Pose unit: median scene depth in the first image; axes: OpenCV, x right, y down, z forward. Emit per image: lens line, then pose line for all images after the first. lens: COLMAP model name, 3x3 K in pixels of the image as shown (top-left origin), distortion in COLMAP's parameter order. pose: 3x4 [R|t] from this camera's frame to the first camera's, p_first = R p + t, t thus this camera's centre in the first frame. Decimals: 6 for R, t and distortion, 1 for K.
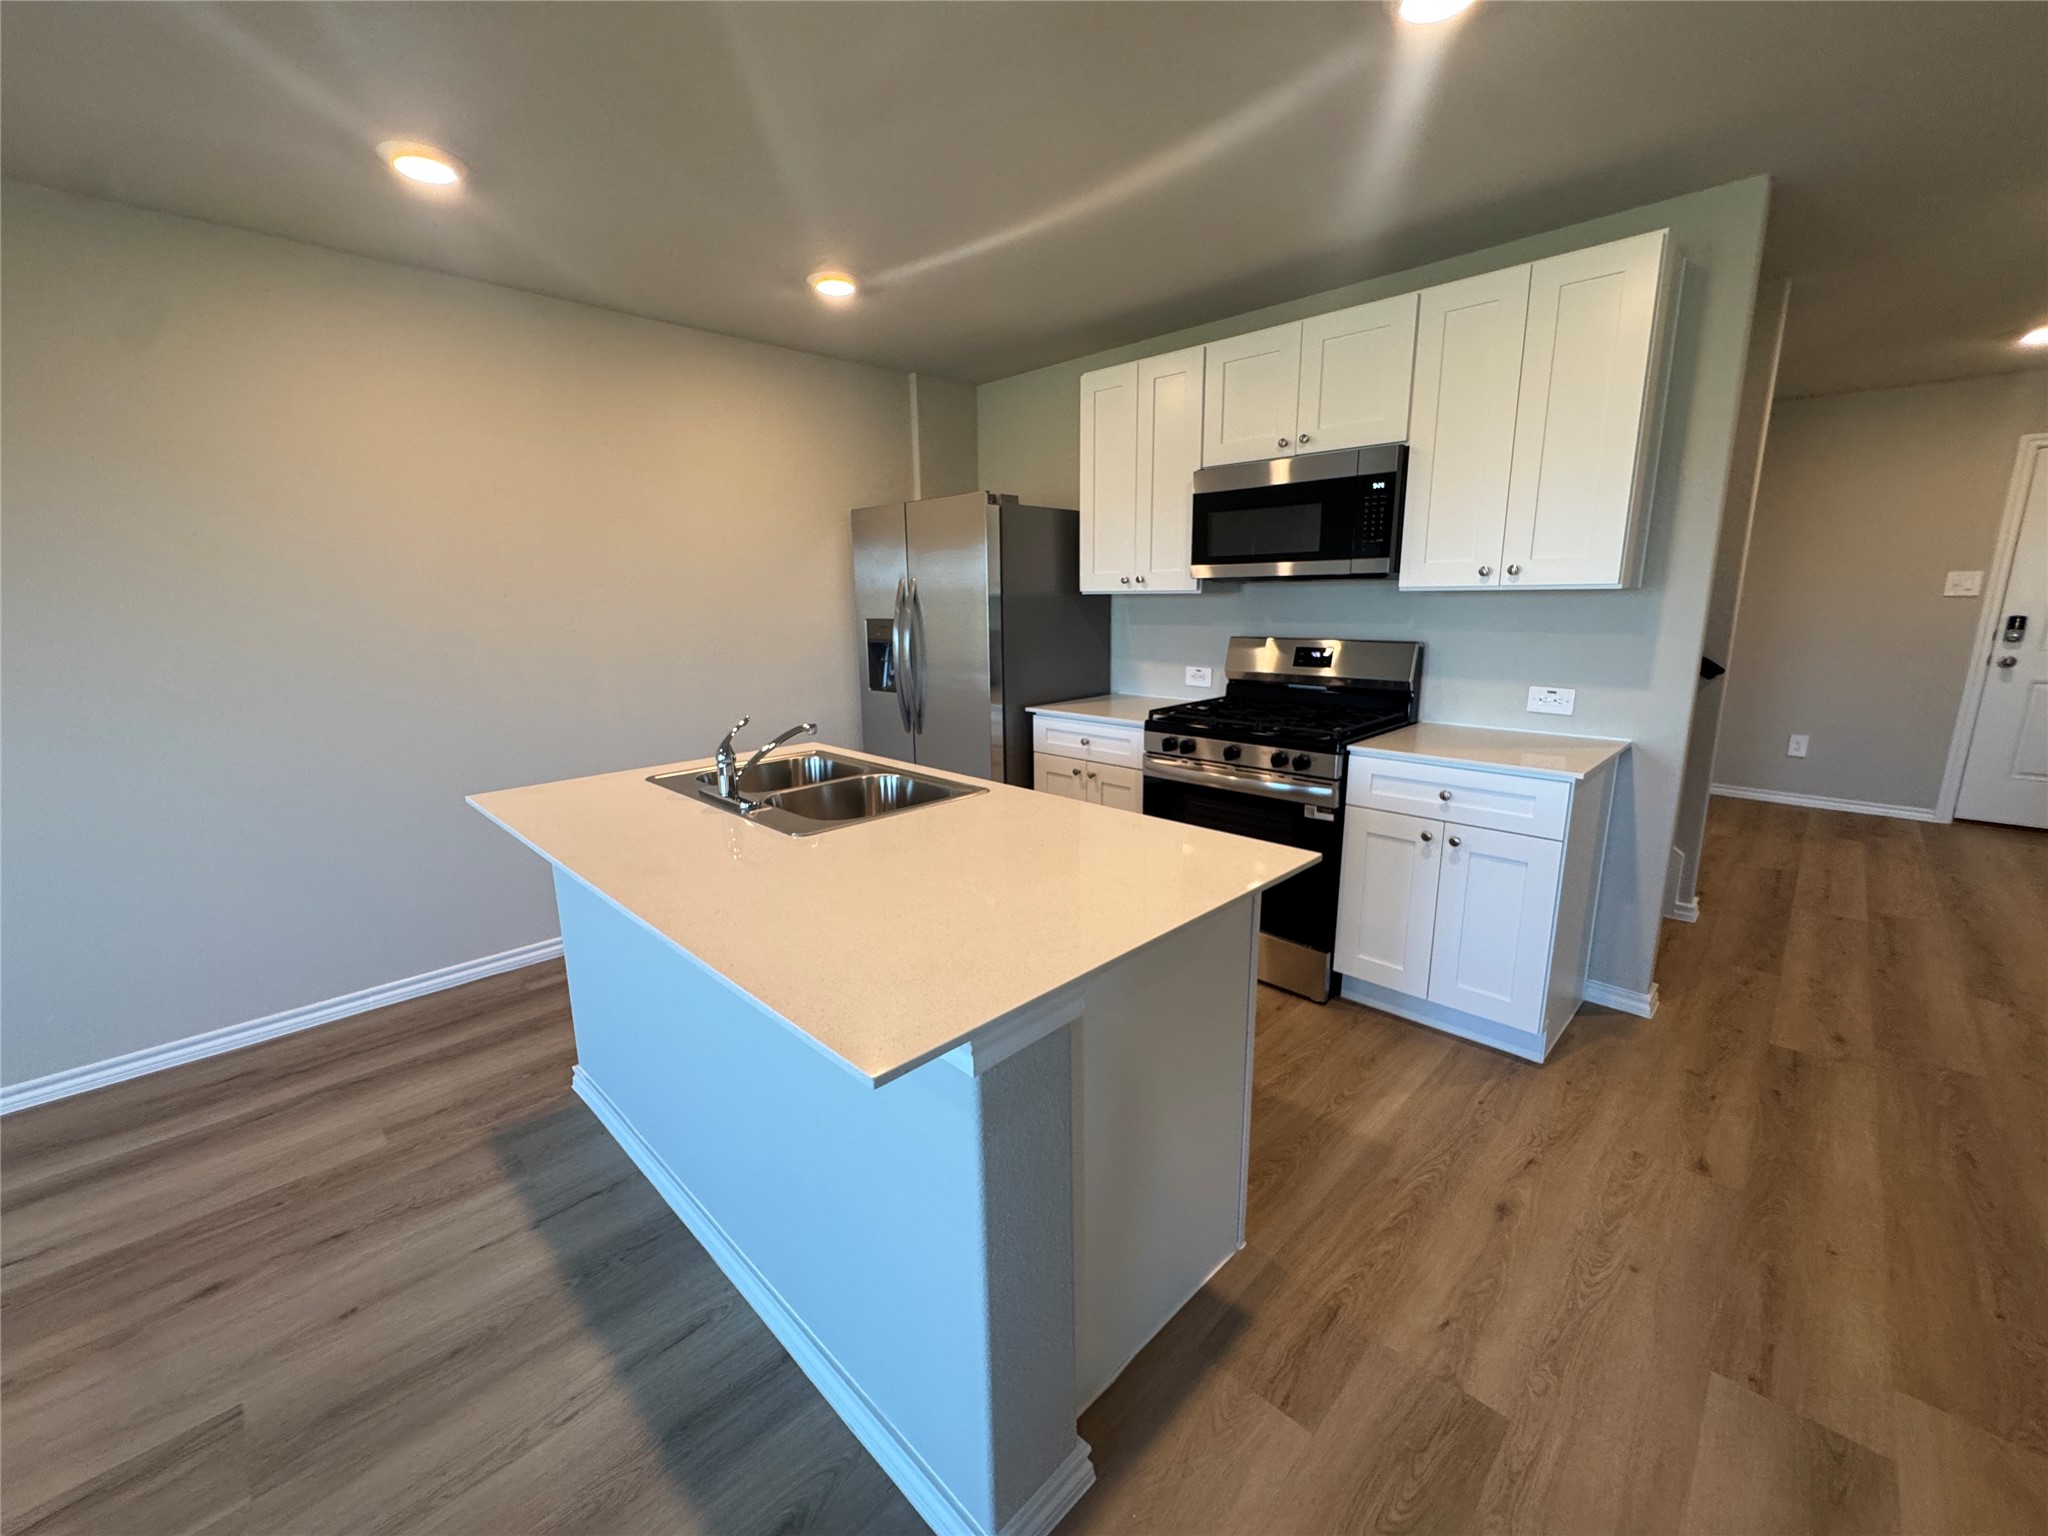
lens RADIAL K [[820.1, 0, 1016.5], [0, 820.1, 773.2], [0, 0, 1]] dist [-0.006502, 0.001889]
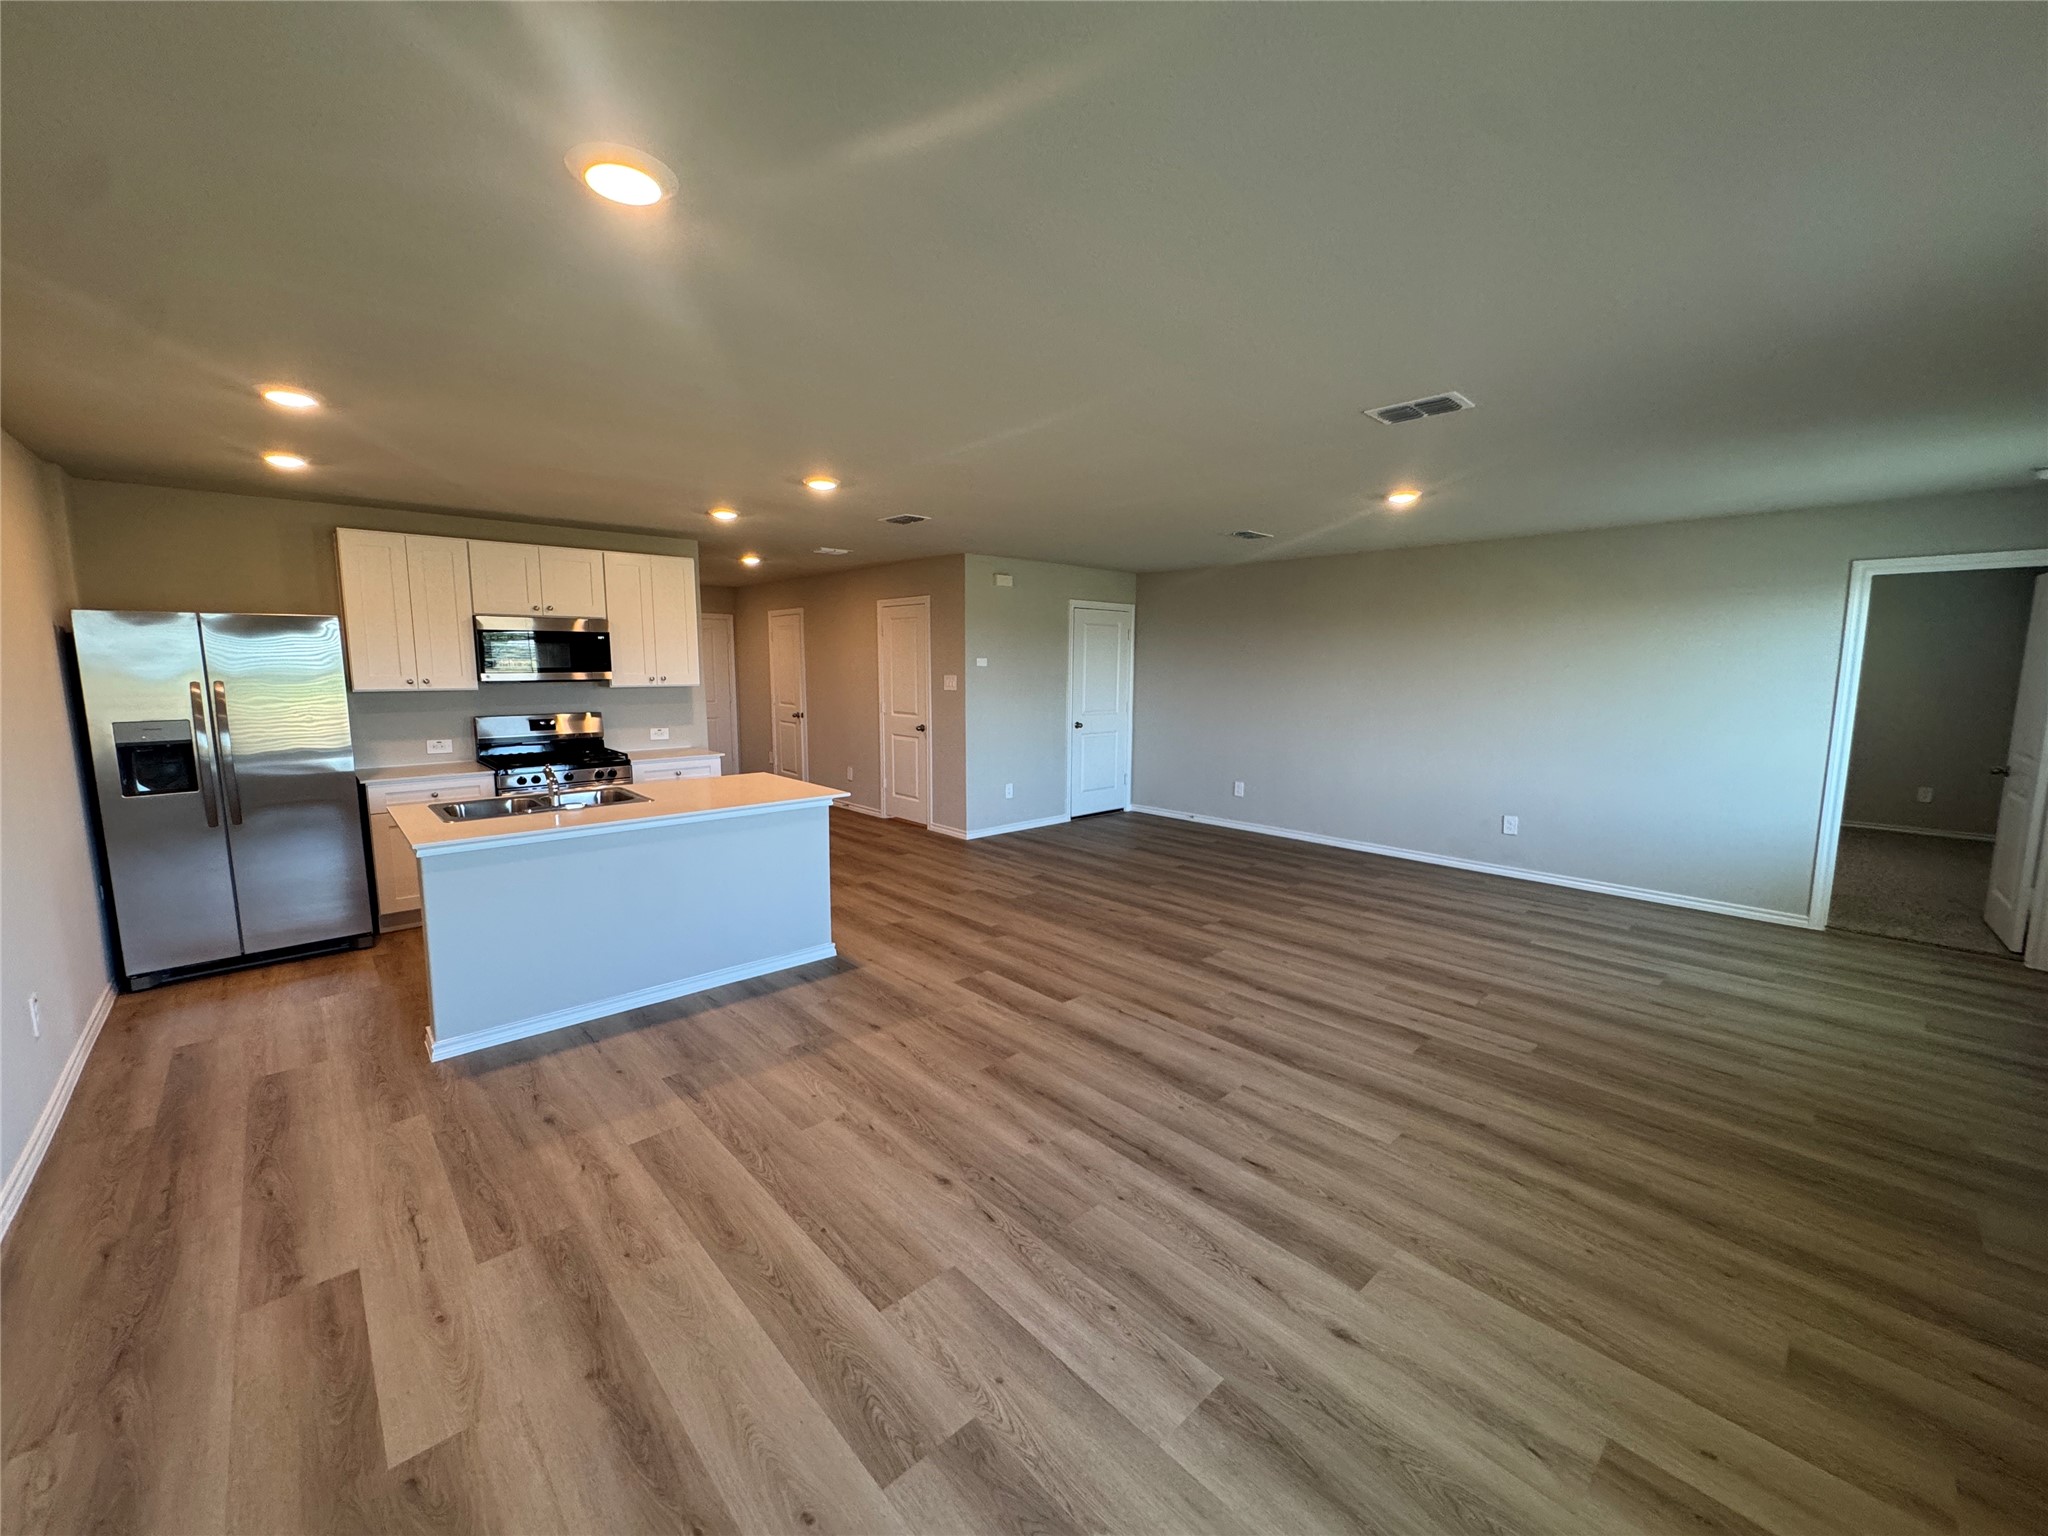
lens RADIAL K [[820.1, 0, 1022.7], [0, 820.1, 763.0], [0, 0, 1]] dist [-0.006502, 0.001889]
pose [[0.052205, -0.110231, 0.992534, -1.398033], [0.210091, 0.972858, 0.096996, -0.018039], [-0.976287, 0.203459, 0.073946, -0.117609]]
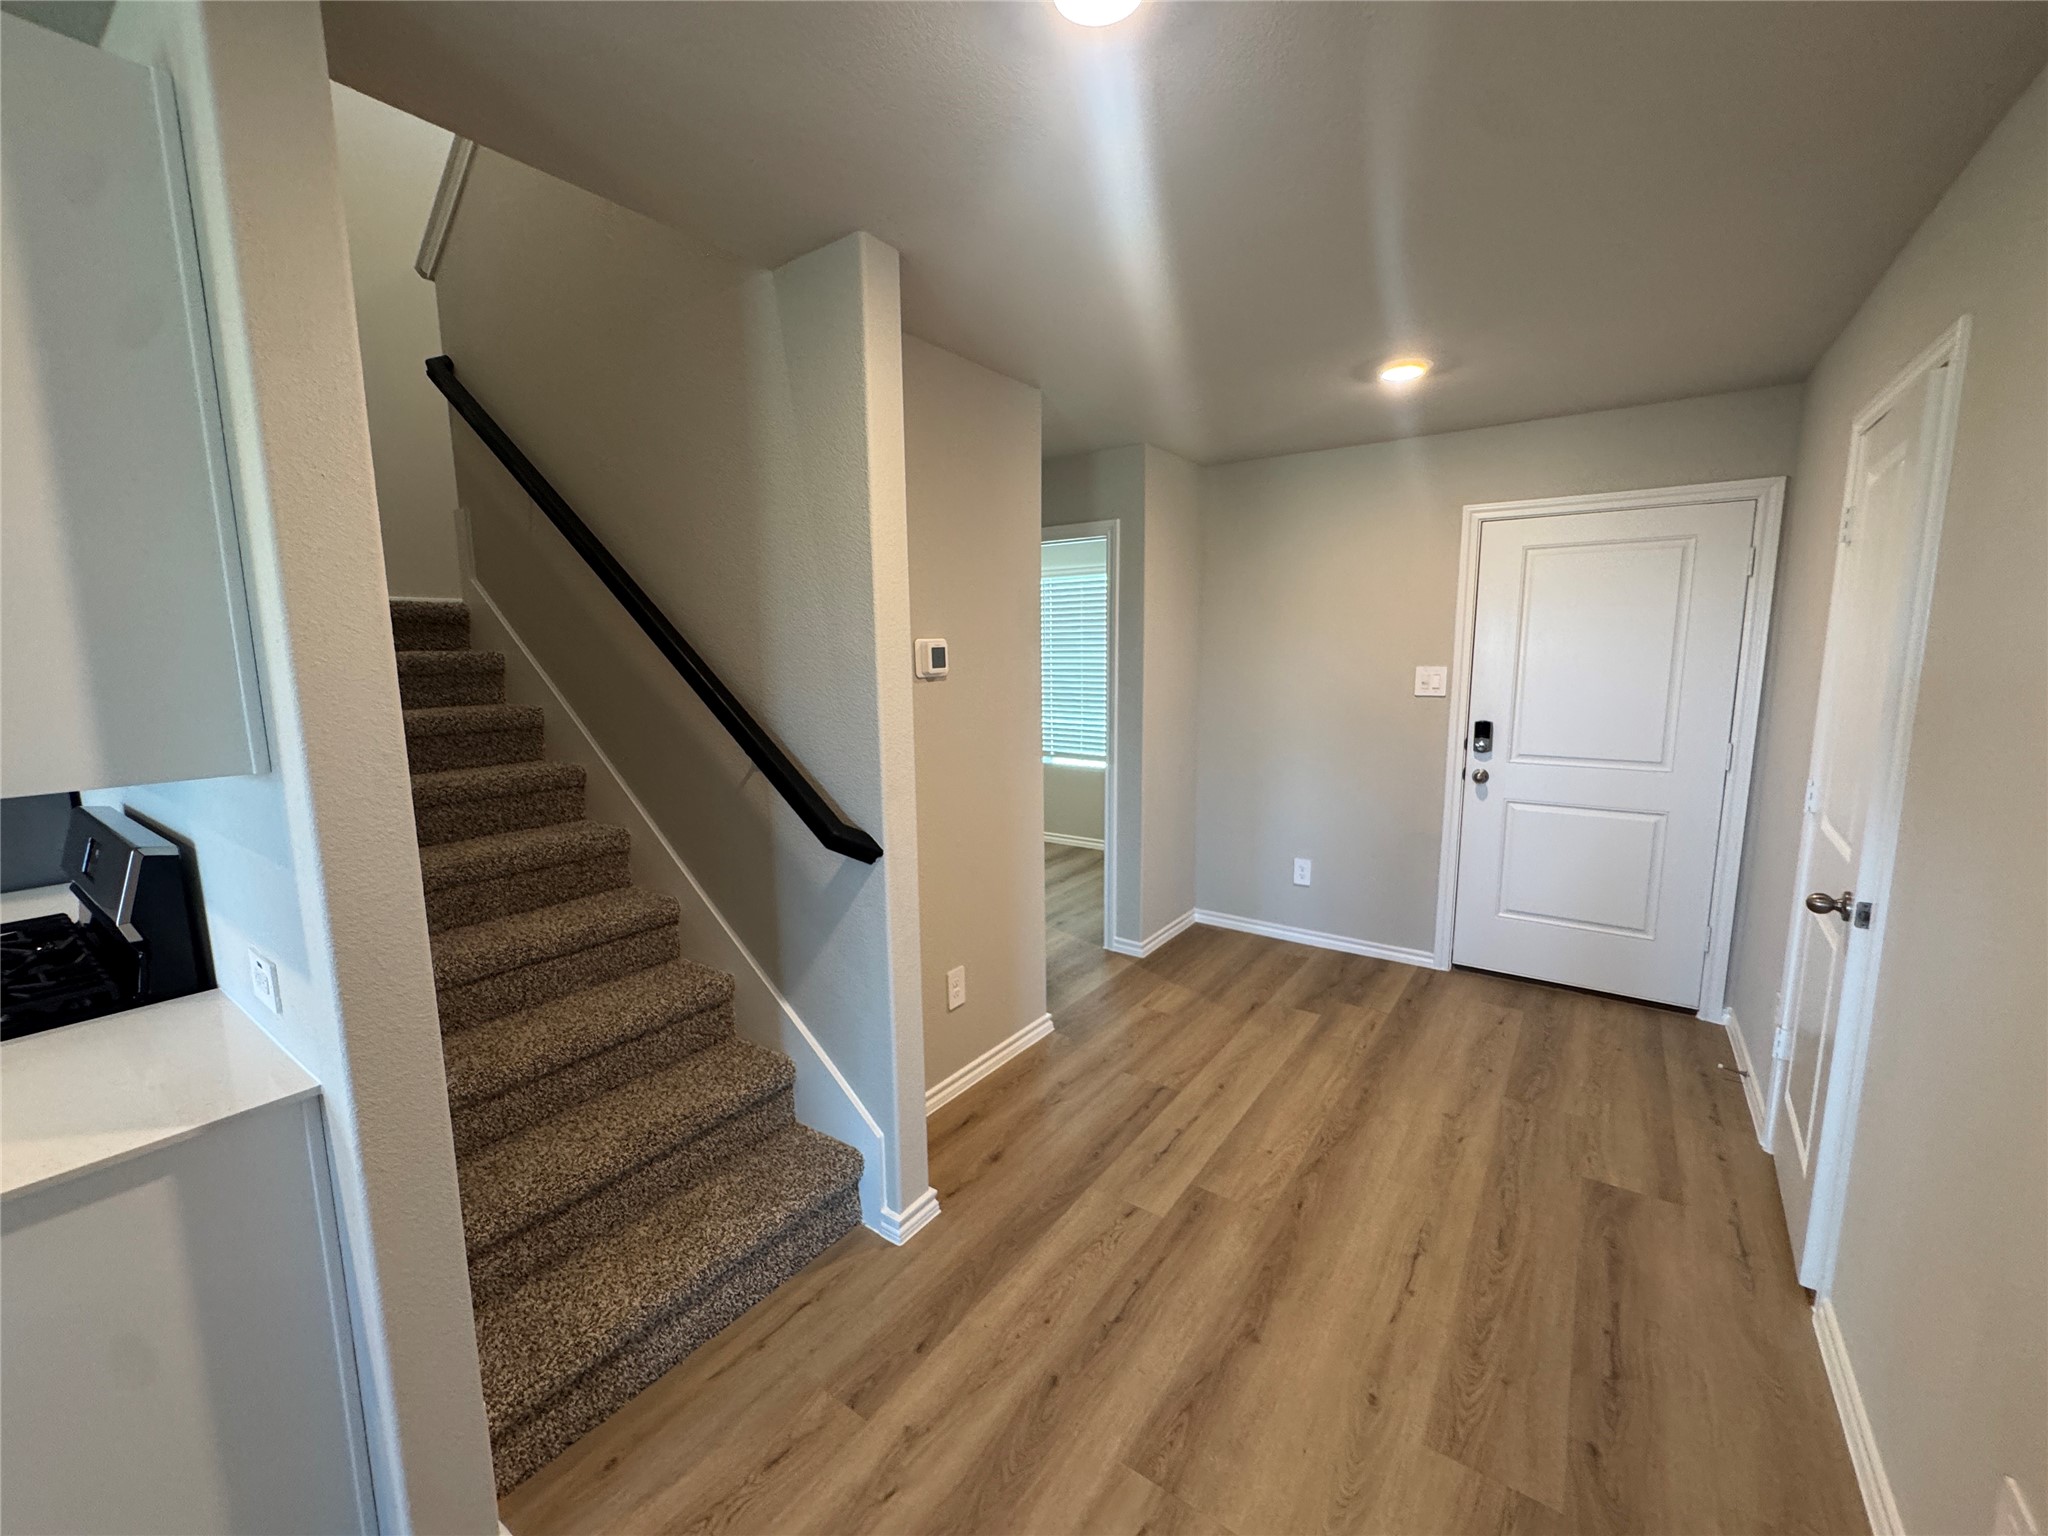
lens RADIAL K [[820.1, 0, 1017.7], [0, 820.1, 770.7], [0, 0, 1]] dist [-0.006502, 0.001889]
pose [[0.986435, -0.014442, 0.163514, 0.937274], [0.023124, 0.998415, -0.051319, -0.166809], [-0.162513, 0.054404, 0.985205, 0.397057]]
